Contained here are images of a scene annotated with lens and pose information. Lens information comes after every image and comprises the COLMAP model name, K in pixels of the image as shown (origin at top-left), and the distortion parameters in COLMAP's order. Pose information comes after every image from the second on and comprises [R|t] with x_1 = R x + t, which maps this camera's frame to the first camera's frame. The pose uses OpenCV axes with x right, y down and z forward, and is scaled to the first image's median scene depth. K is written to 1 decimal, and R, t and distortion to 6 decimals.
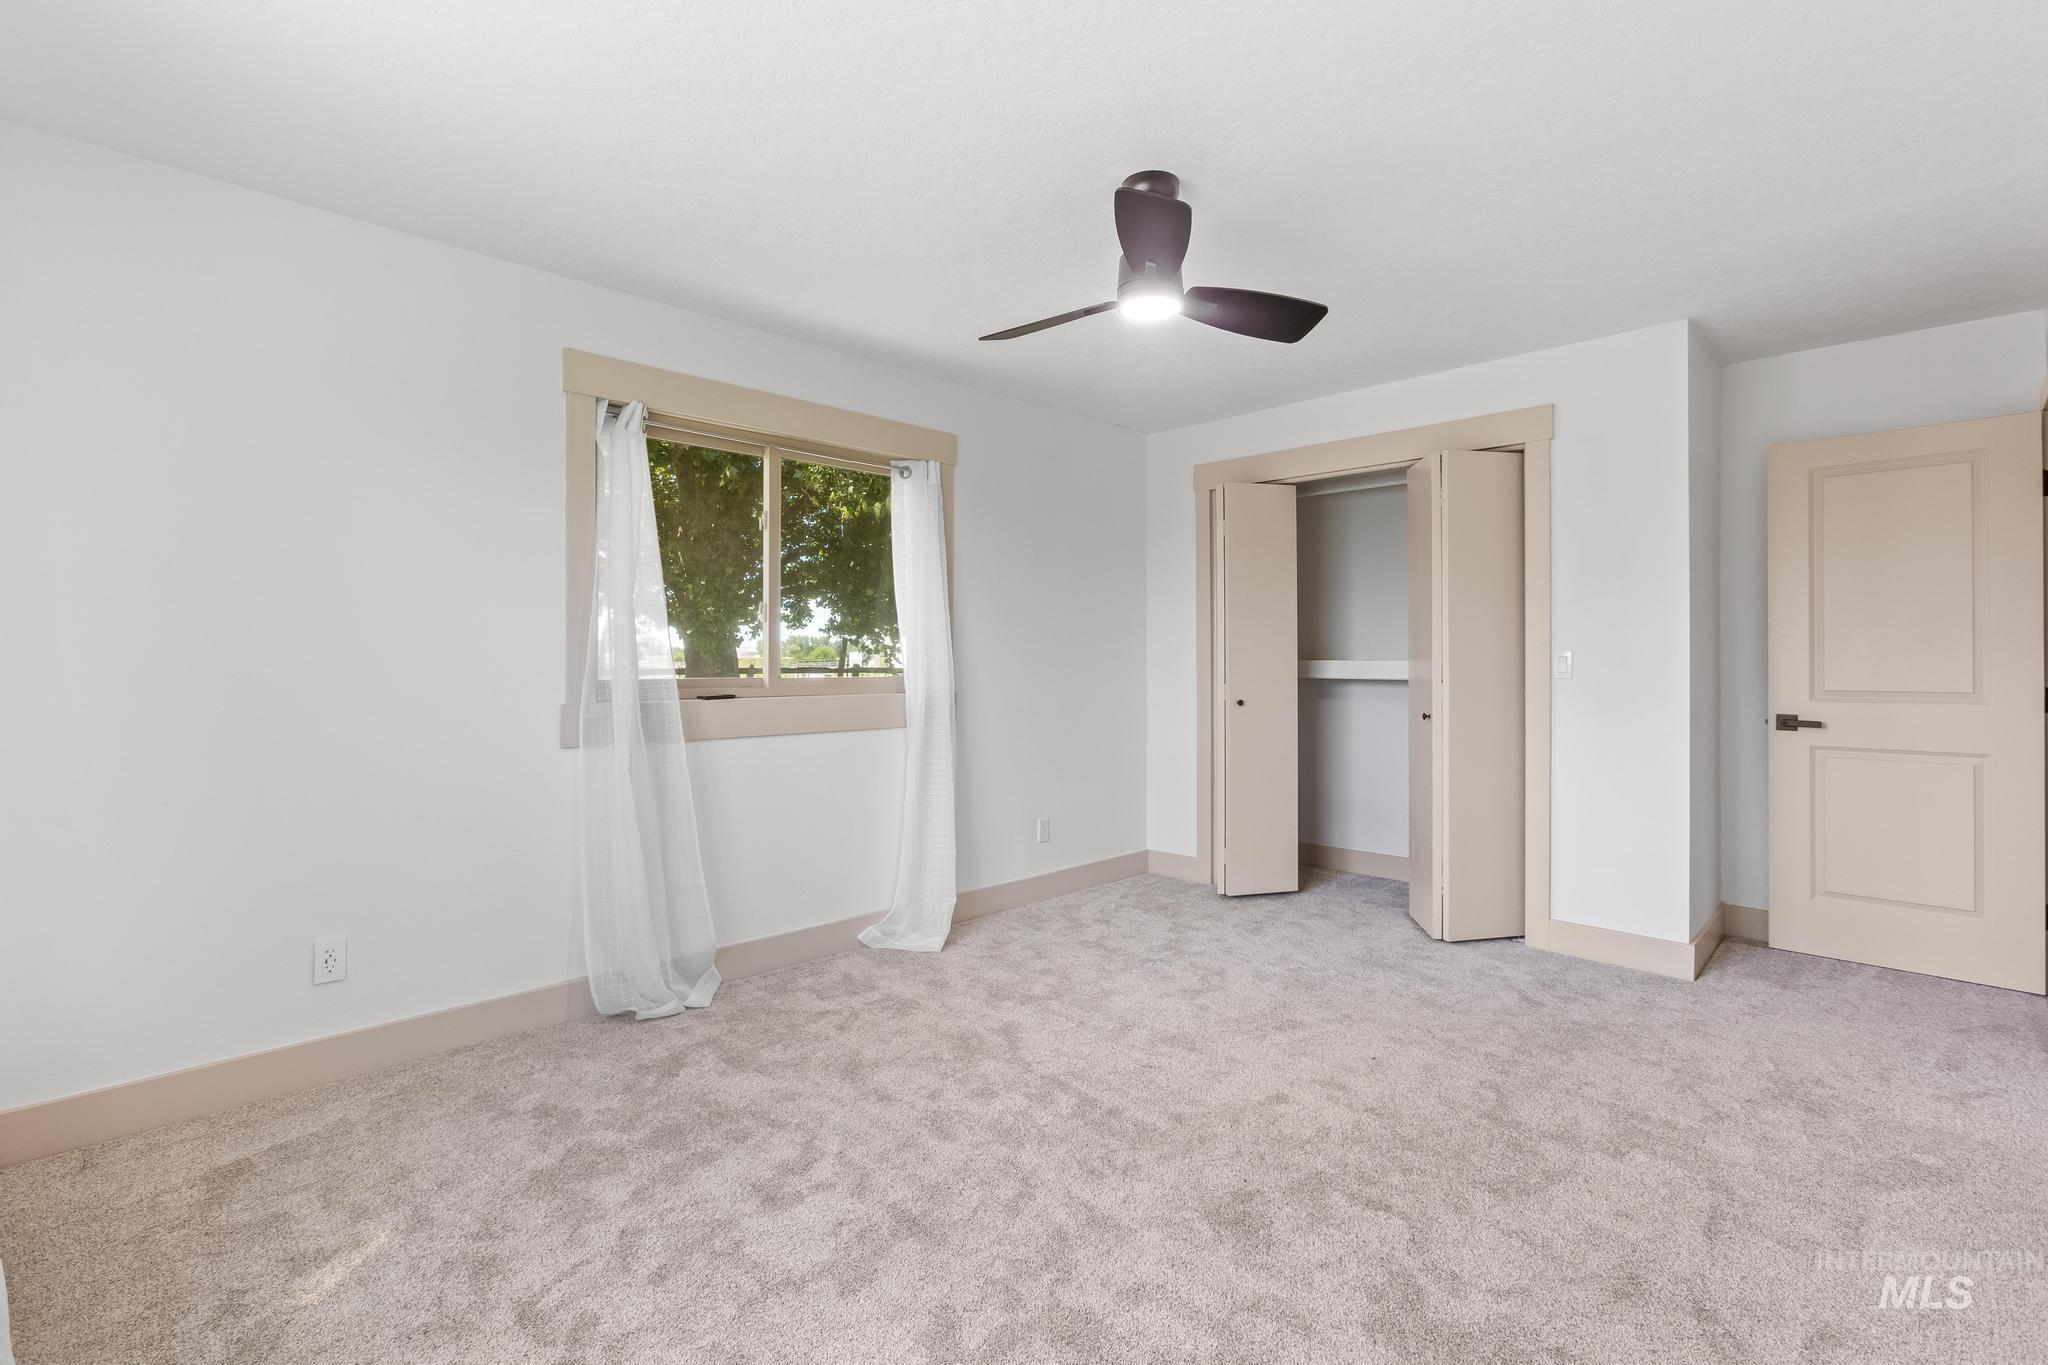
lens RADIAL K [[927.9, 0, 1027.2], [0, 927.9, 676.5], [0, 0, 1]] dist [-0.000633, 0.000392]
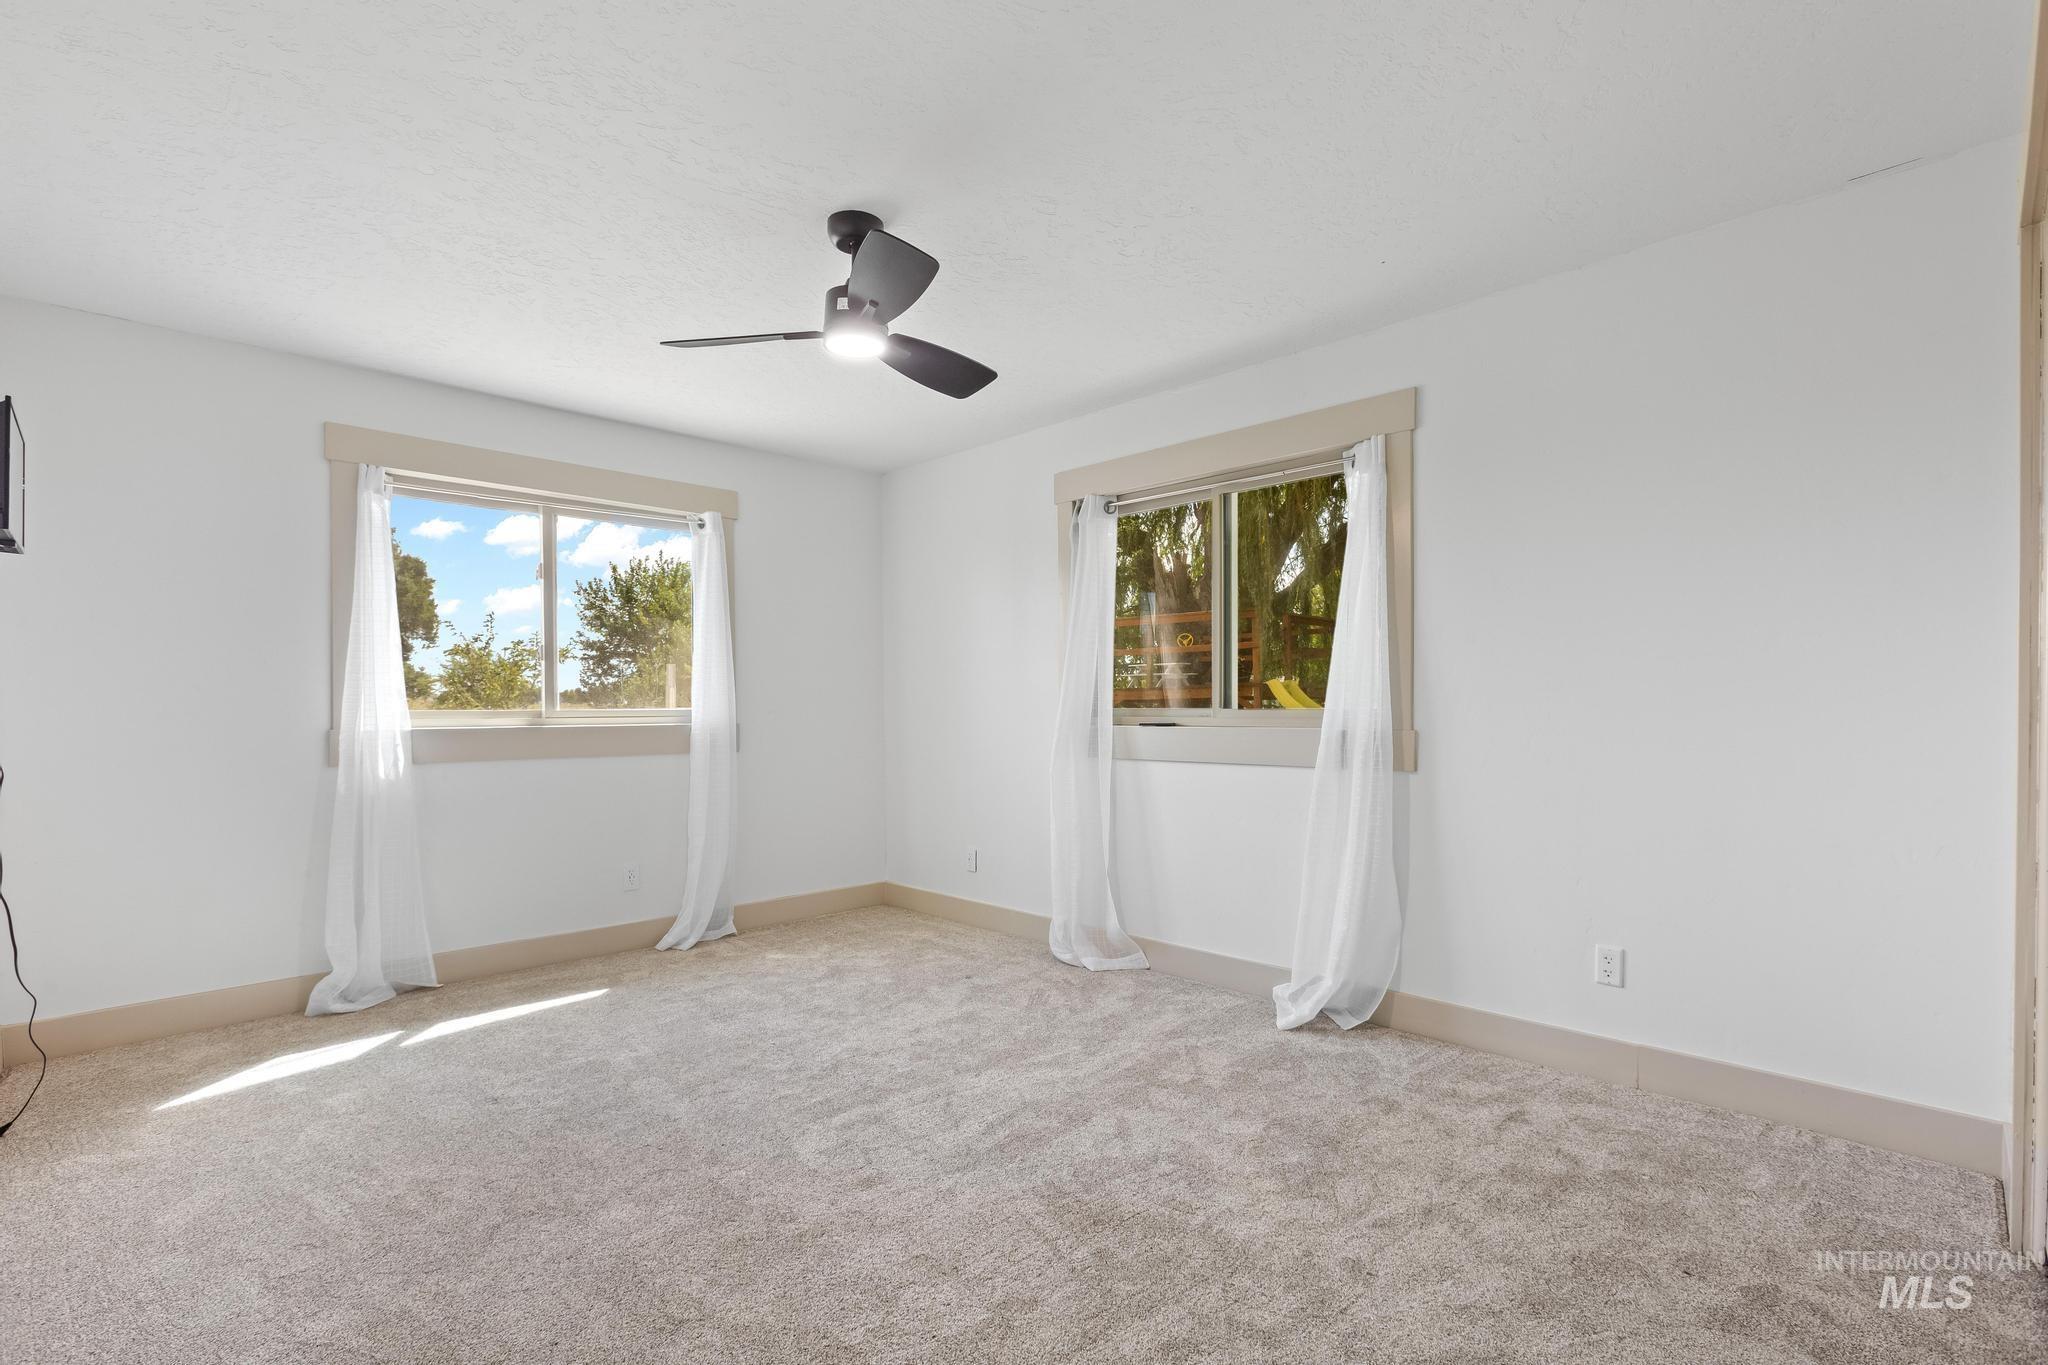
lens RADIAL K [[933.1, 0, 993.3], [0, 933.1, 674.1], [0, 0, 1]] dist [-0.058725, 0.060408]
pose [[-0.013975, -0.036082, -0.999251, 0.833484], [-0.020904, 0.999141, -0.035786, 0.010799], [0.999684, 0.020388, -0.014718, 0.822232]]
